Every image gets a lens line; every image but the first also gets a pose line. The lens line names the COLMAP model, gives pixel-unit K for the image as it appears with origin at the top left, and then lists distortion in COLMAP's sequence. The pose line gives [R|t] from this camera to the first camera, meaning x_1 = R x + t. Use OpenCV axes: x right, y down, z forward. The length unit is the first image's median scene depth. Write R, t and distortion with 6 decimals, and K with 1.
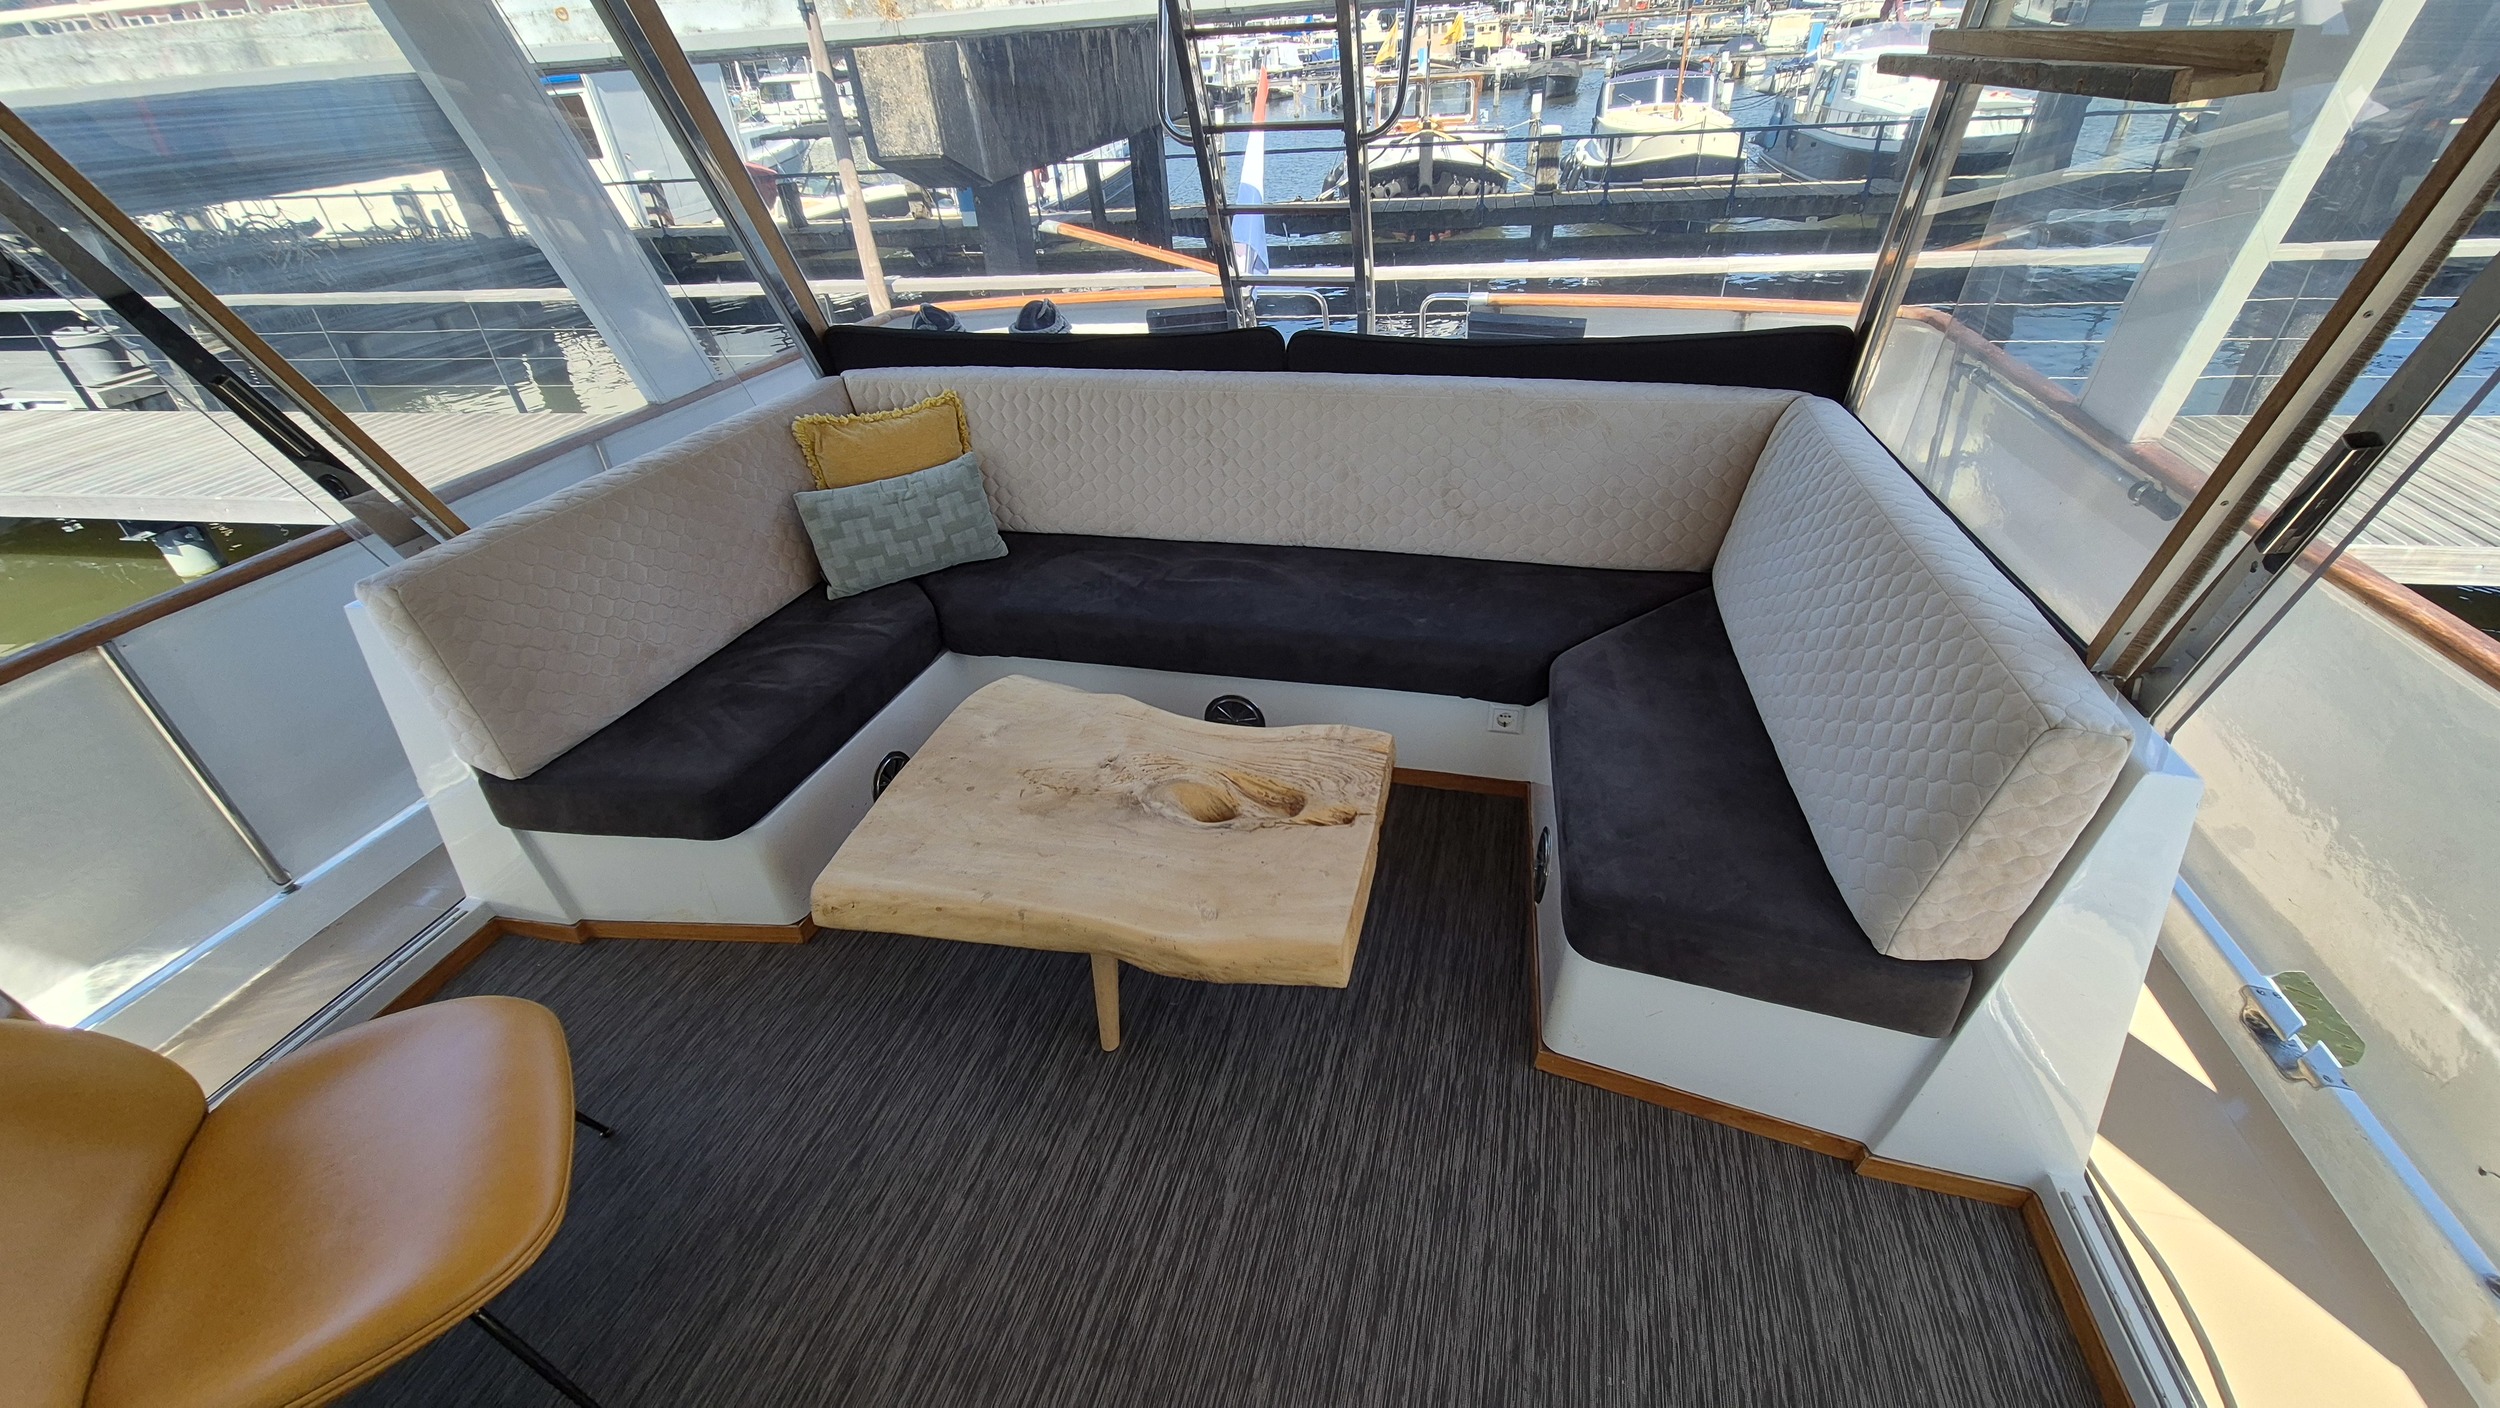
lens RADIAL K [[1024.5, 0, 1241.6], [0, 1024.5, 693.7], [0, 0, 1]] dist [0.004200, -0.000116]
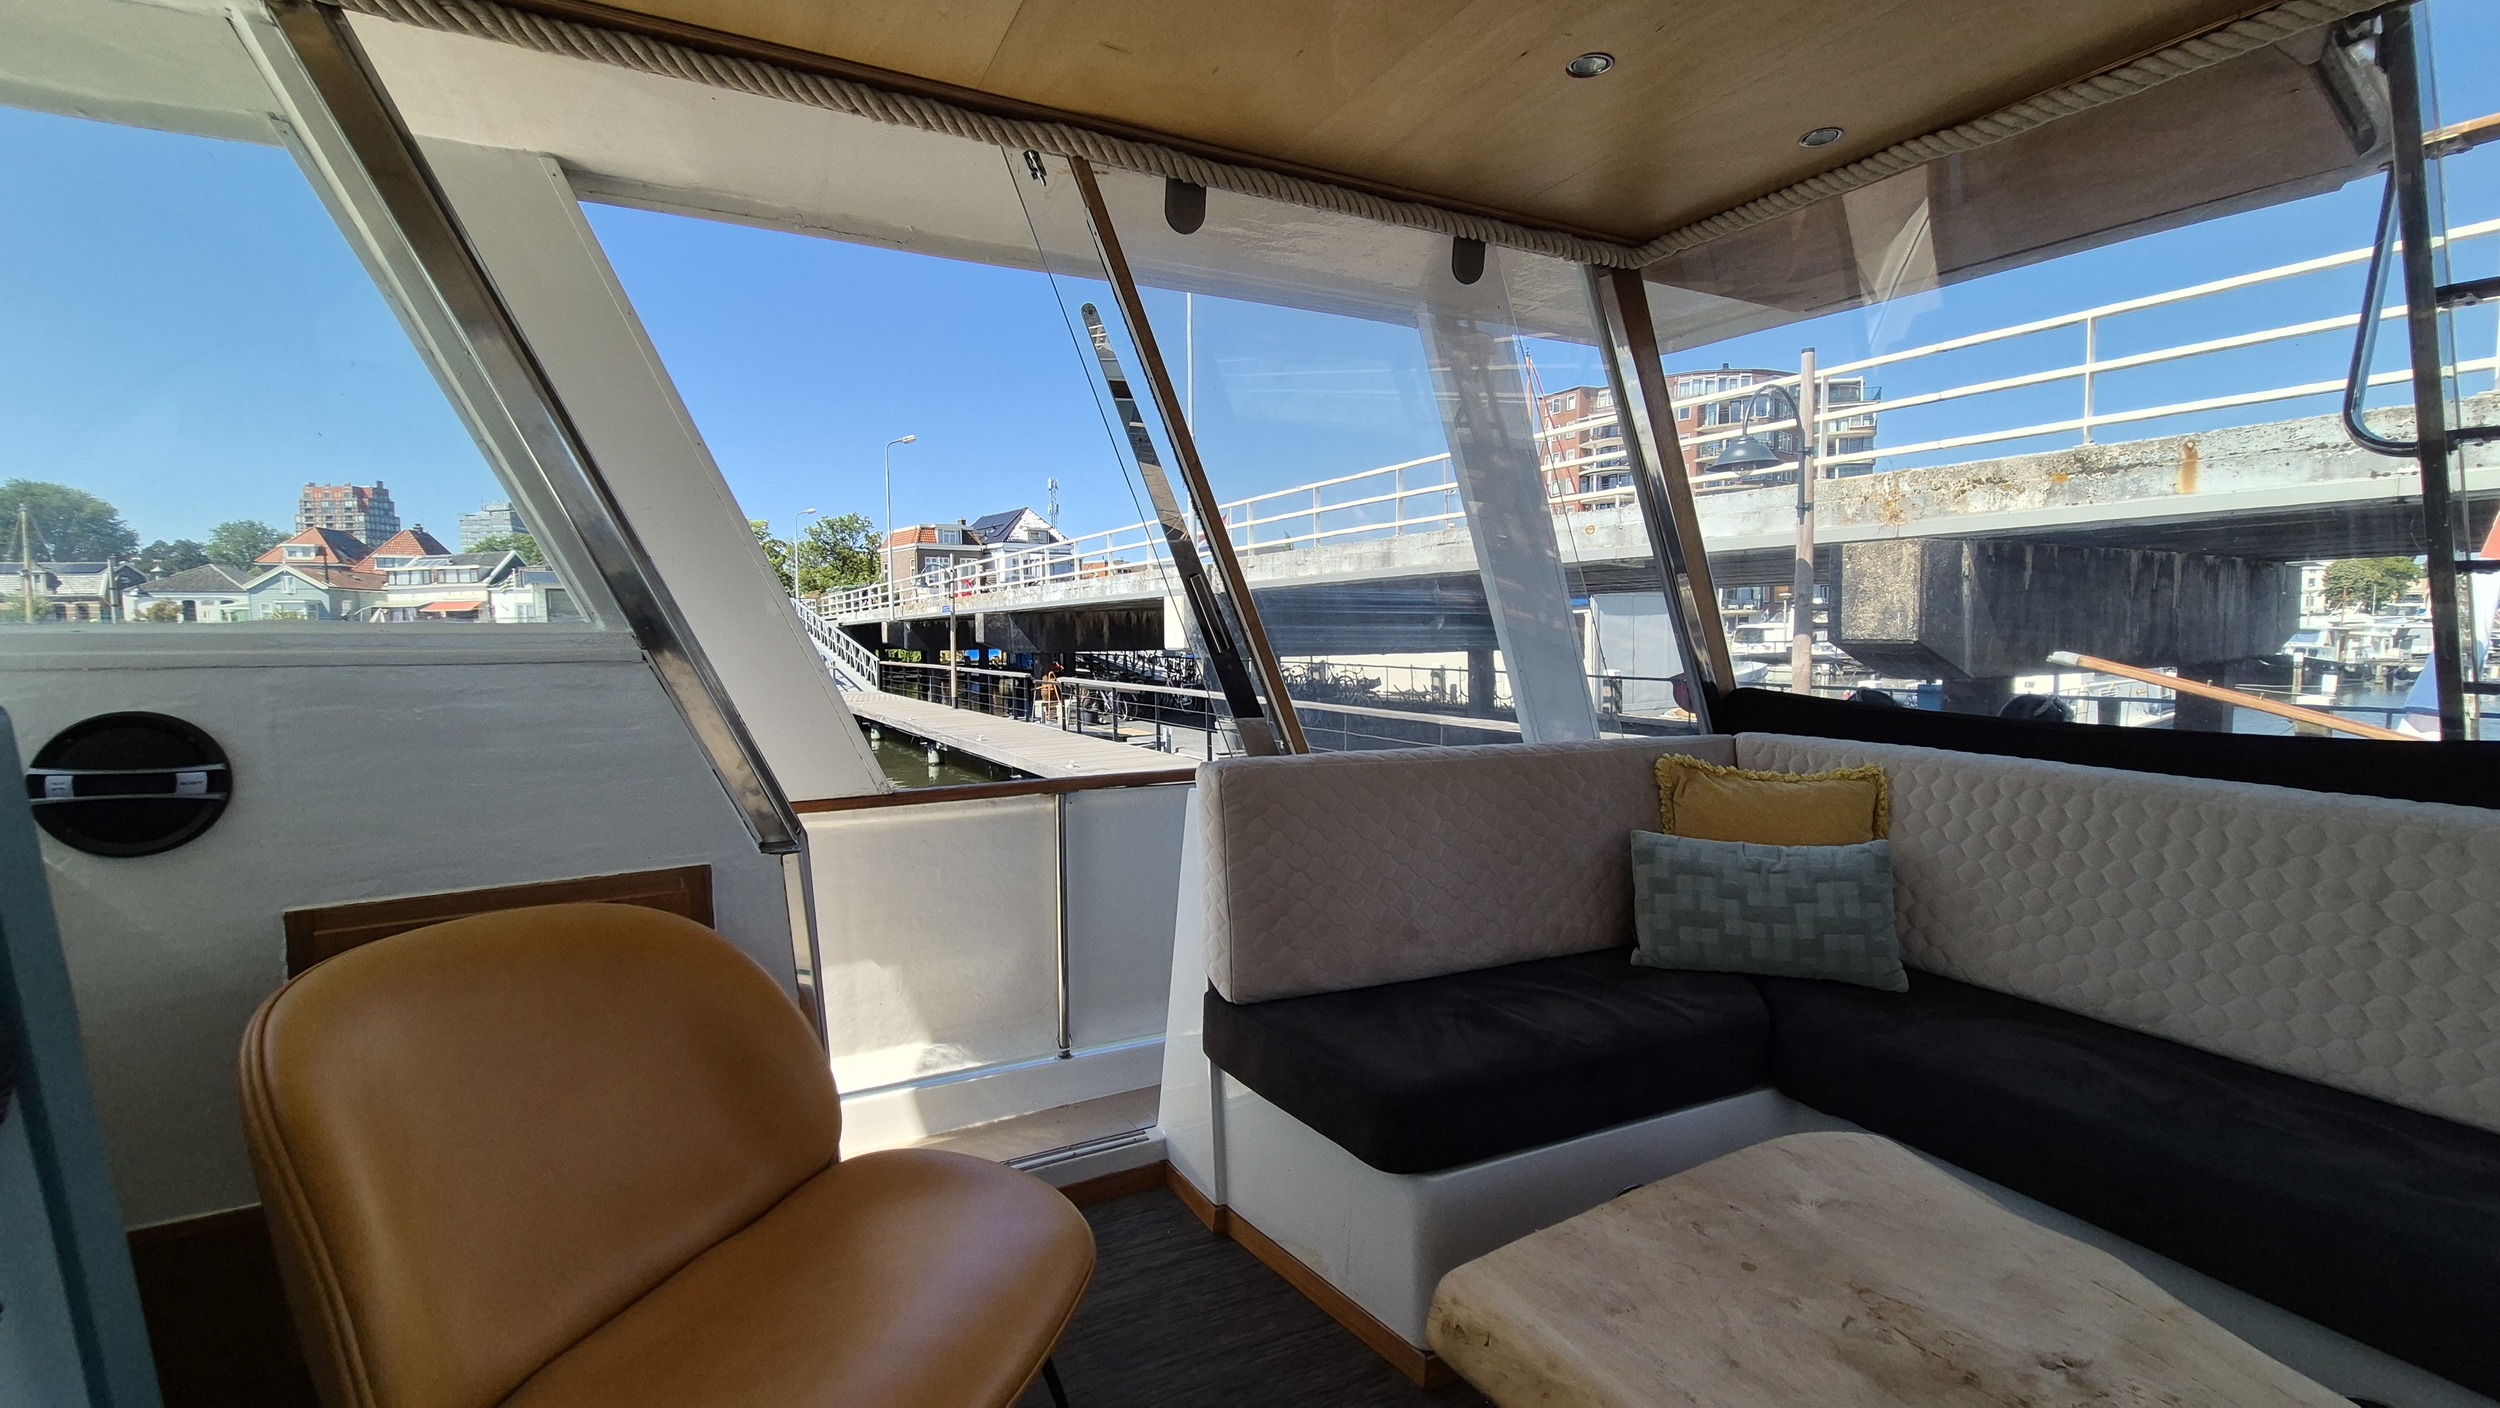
lens RADIAL K [[1024.5, 0, 1248.8], [0, 1024.5, 706.4], [0, 0, 1]] dist [0.004200, -0.000116]
pose [[0.675927, 0.110461, -0.728643, -0.054734], [-0.426588, 0.864872, -0.264612, 0.070518], [0.600954, 0.489689, 0.631712, 0.245174]]
